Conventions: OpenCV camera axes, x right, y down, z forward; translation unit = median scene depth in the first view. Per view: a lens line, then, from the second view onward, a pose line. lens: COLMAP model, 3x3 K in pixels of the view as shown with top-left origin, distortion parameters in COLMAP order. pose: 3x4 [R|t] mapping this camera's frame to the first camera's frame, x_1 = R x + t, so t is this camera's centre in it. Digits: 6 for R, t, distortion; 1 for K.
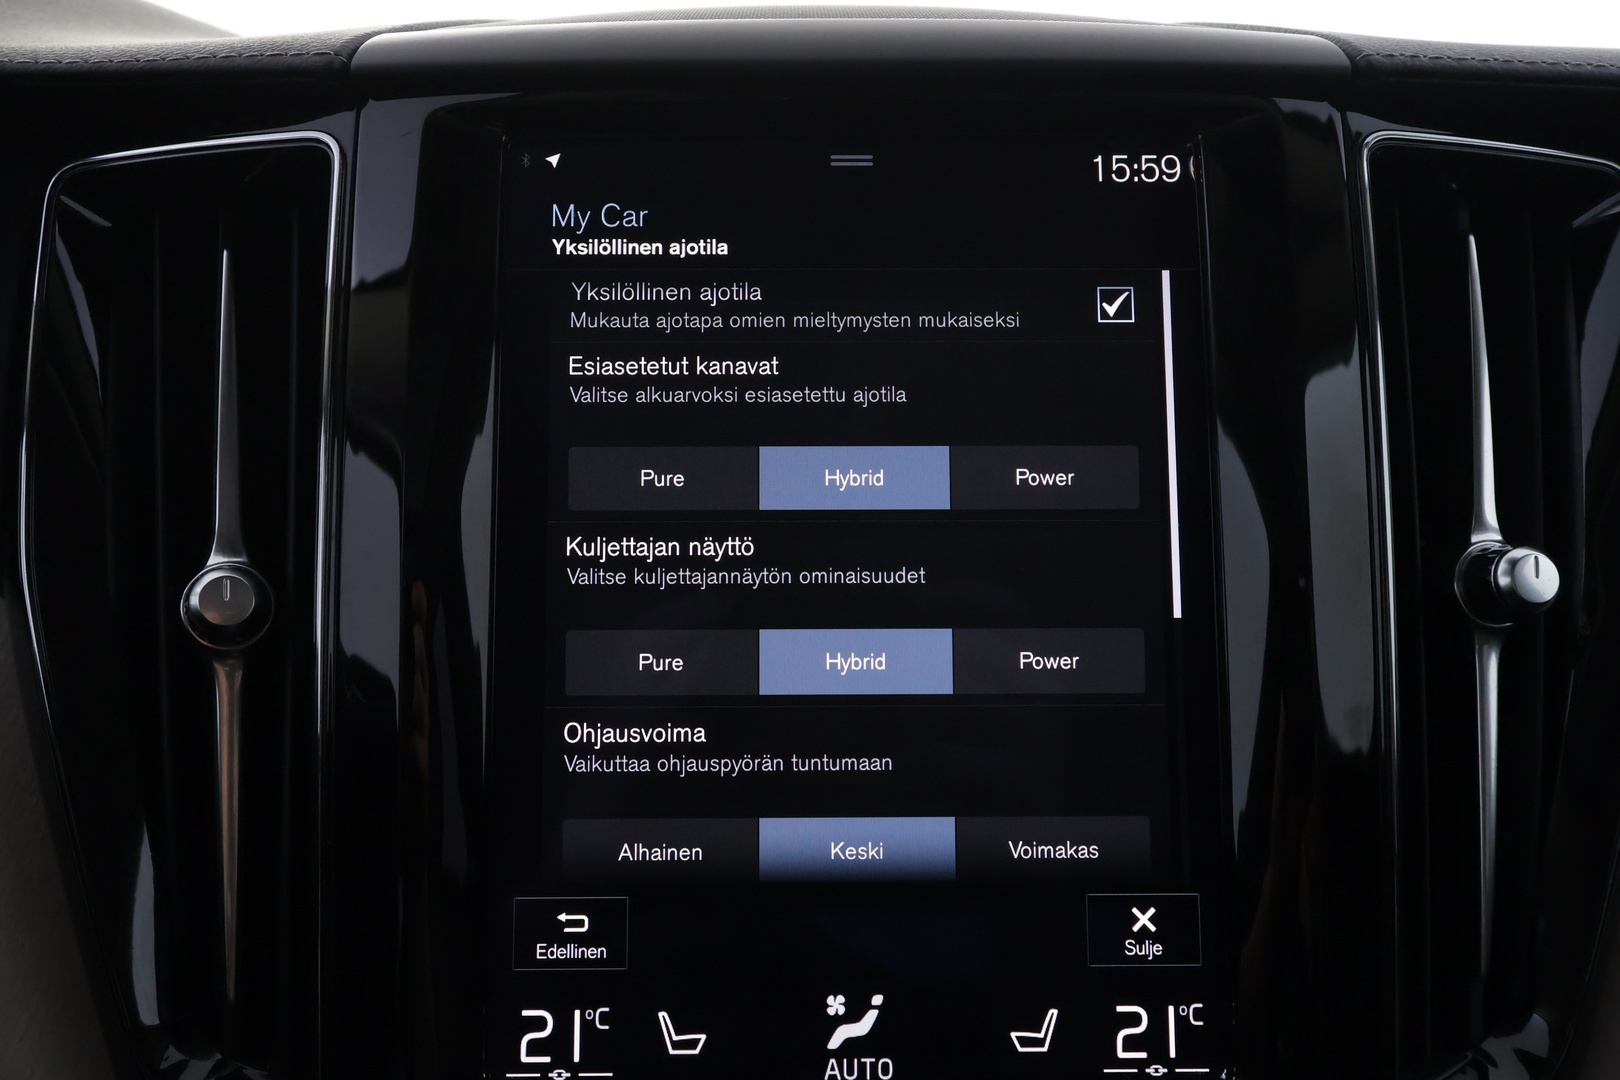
lens RADIAL K [[1281.3, 0, 818.6], [0, 1281.3, 540.9], [0, 0, 1]] dist [-0.000607, 0.005527]
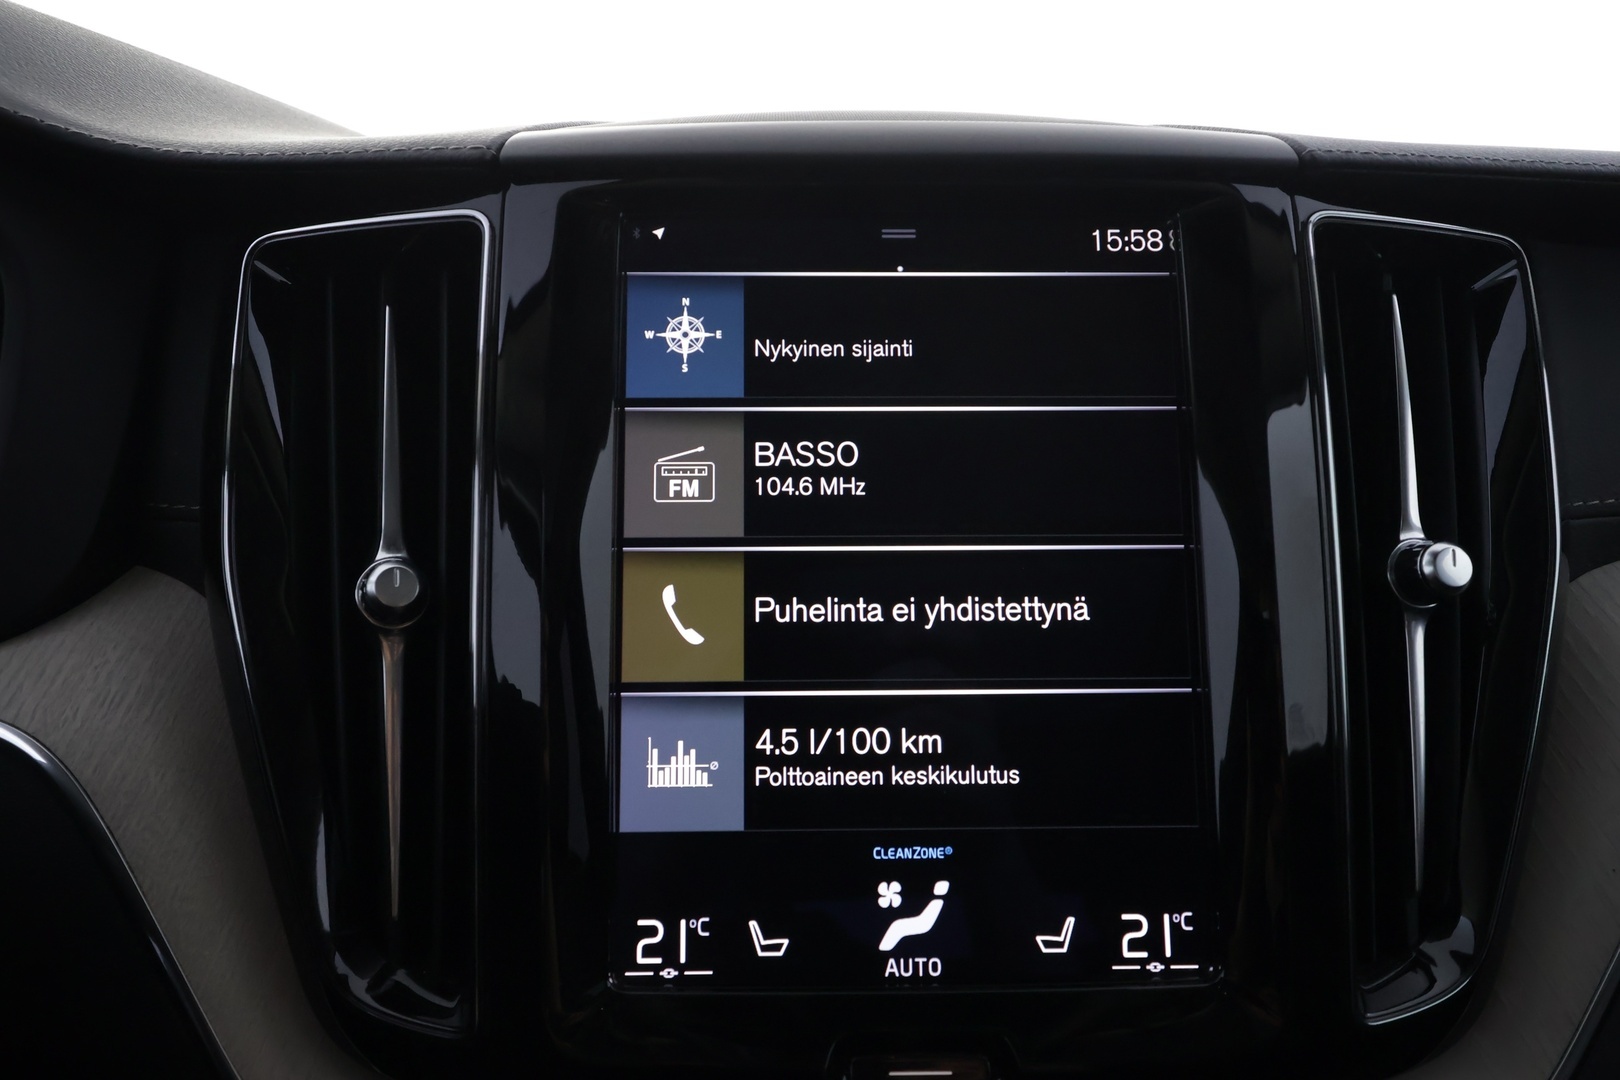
lens RADIAL K [[1138.6, 0, 816.2], [0, 1138.6, 542.9], [0, 0, 1]] dist [0.003137, 0.002289]
pose [[0.999933, -0.002128, 0.011394, -0.069778], [0.002508, 0.999437, -0.033444, 0.041108], [-0.011317, 0.033470, 0.999376, -0.096805]]
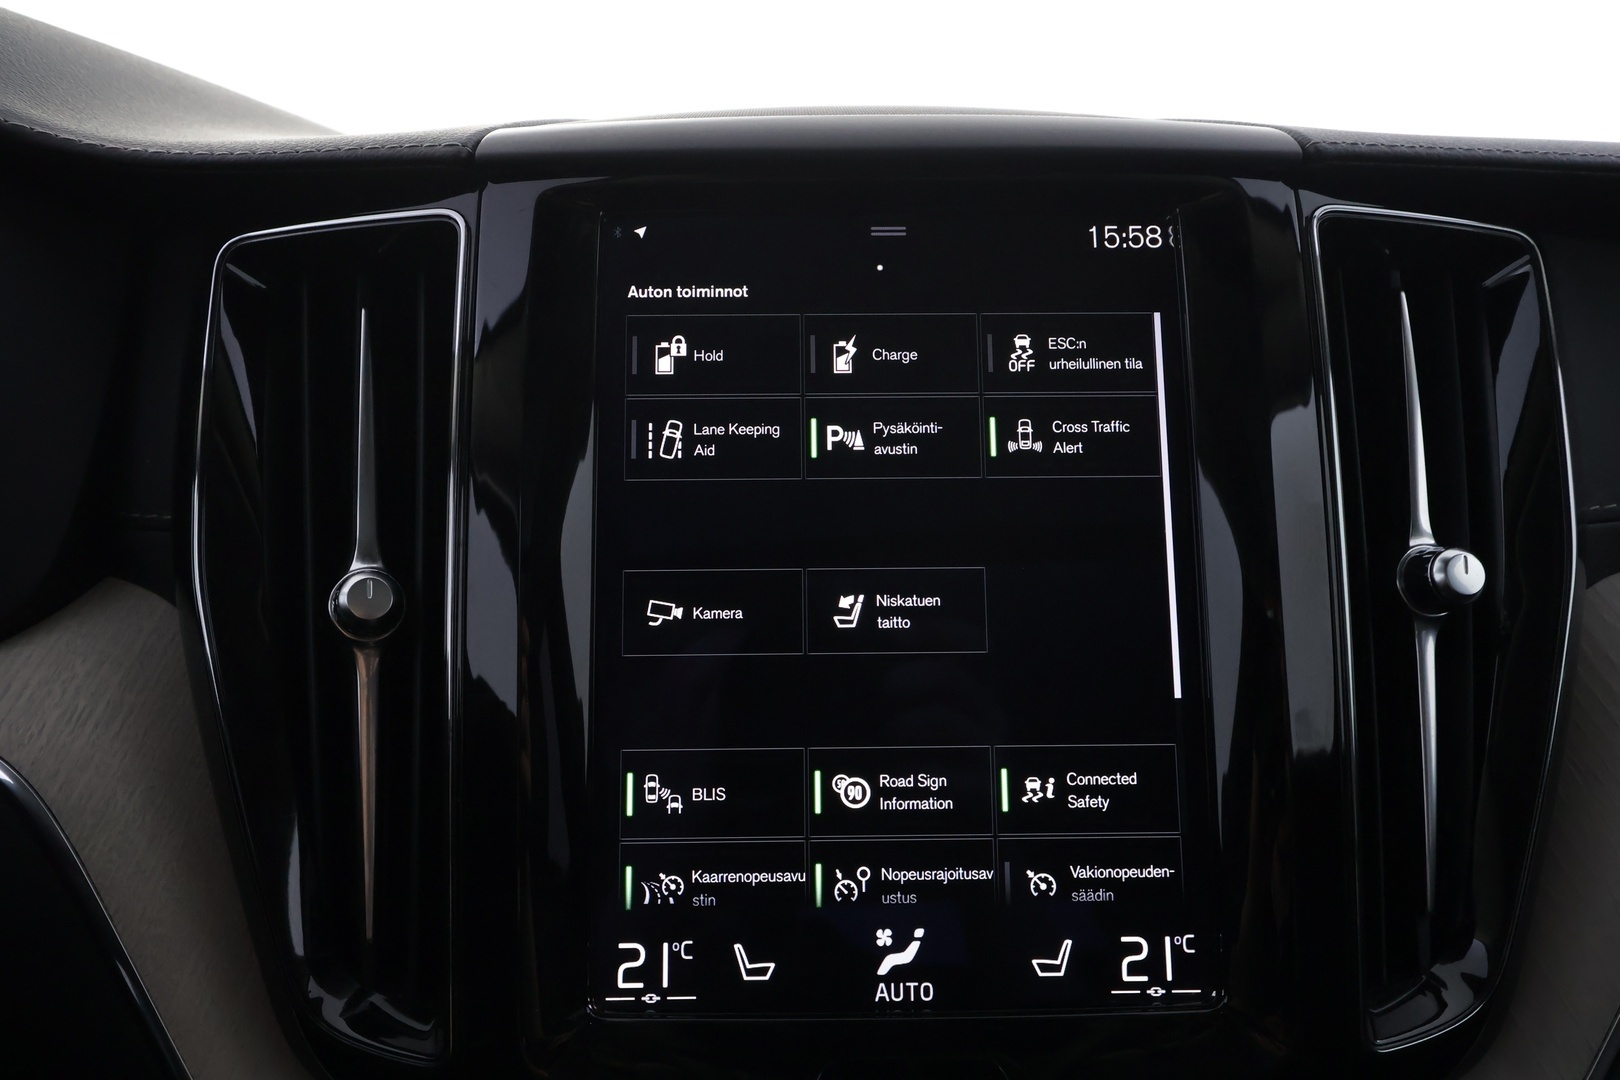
lens RADIAL K [[1138.6, 0, 816.2], [0, 1138.6, 542.9], [0, 0, 1]] dist [0.003137, 0.002289]
pose [[0.999977, -0.005671, 0.003664, -0.049066], [0.005796, 0.999368, -0.035075, 0.033681], [-0.003463, 0.035095, 0.999378, -0.060614]]
